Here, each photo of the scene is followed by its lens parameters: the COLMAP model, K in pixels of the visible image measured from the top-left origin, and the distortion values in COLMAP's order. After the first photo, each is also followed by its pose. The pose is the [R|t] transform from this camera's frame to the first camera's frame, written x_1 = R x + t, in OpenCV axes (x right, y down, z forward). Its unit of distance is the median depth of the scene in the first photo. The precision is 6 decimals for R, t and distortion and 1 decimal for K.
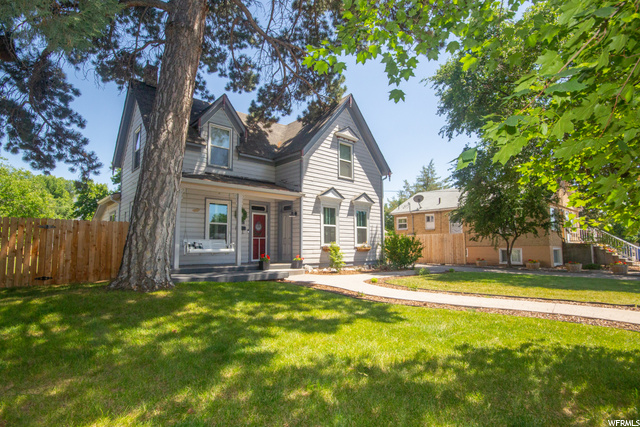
lens RADIAL K [[329.0, 0, 319.2], [0, 329.0, 219.8], [0, 0, 1]] dist [0.003566, 0.000811]
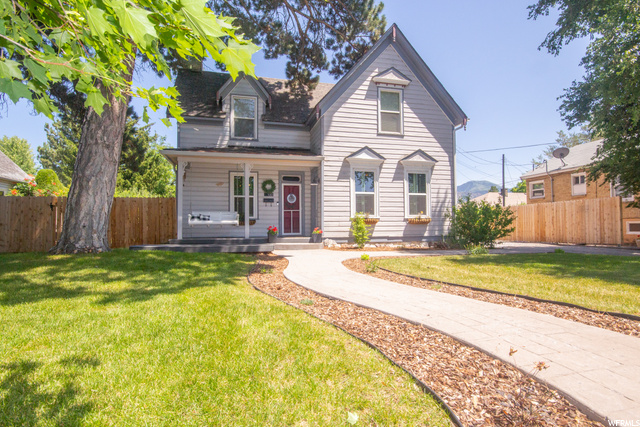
lens RADIAL K [[329.0, 0, 319.2], [0, 329.0, 219.8], [0, 0, 1]] dist [0.003566, 0.000811]
pose [[0.879654, -0.016448, -0.475329, 0.325553], [0.045094, 0.997784, 0.048924, 0.039021], [0.473471, -0.064470, 0.878447, 0.207625]]
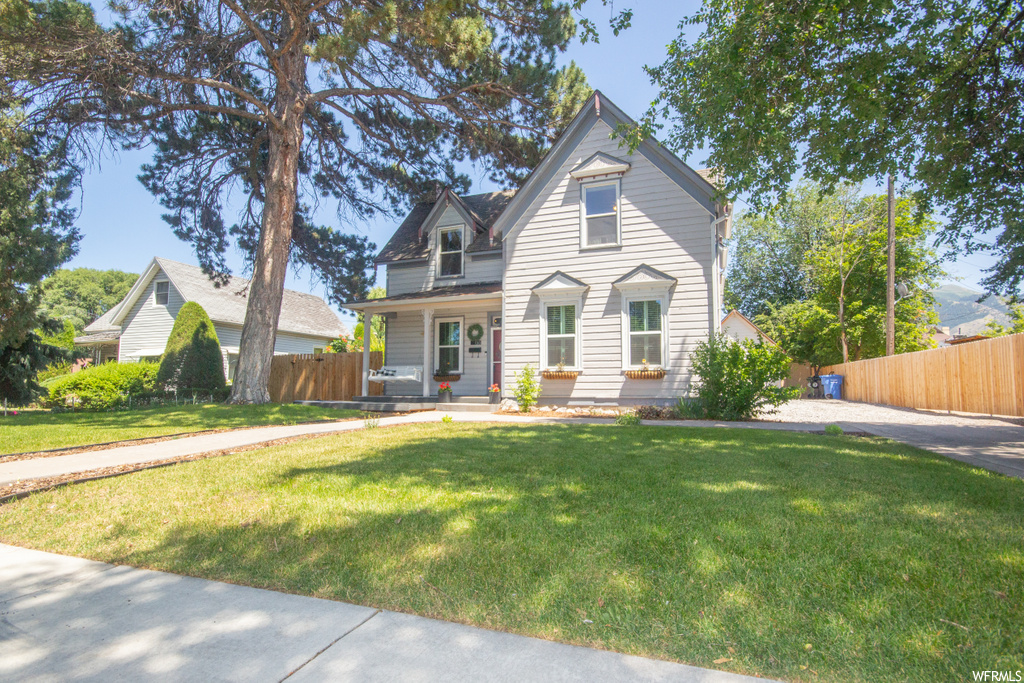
lens RADIAL K [[526.4, 0, 510.7], [0, 526.4, 351.6], [0, 0, 1]] dist [0.003566, 0.000811]
pose [[0.447912, -0.061234, -0.891978, 0.837124], [0.073655, 0.996788, -0.031443, 0.068853], [0.891039, -0.051614, 0.450983, 0.487397]]
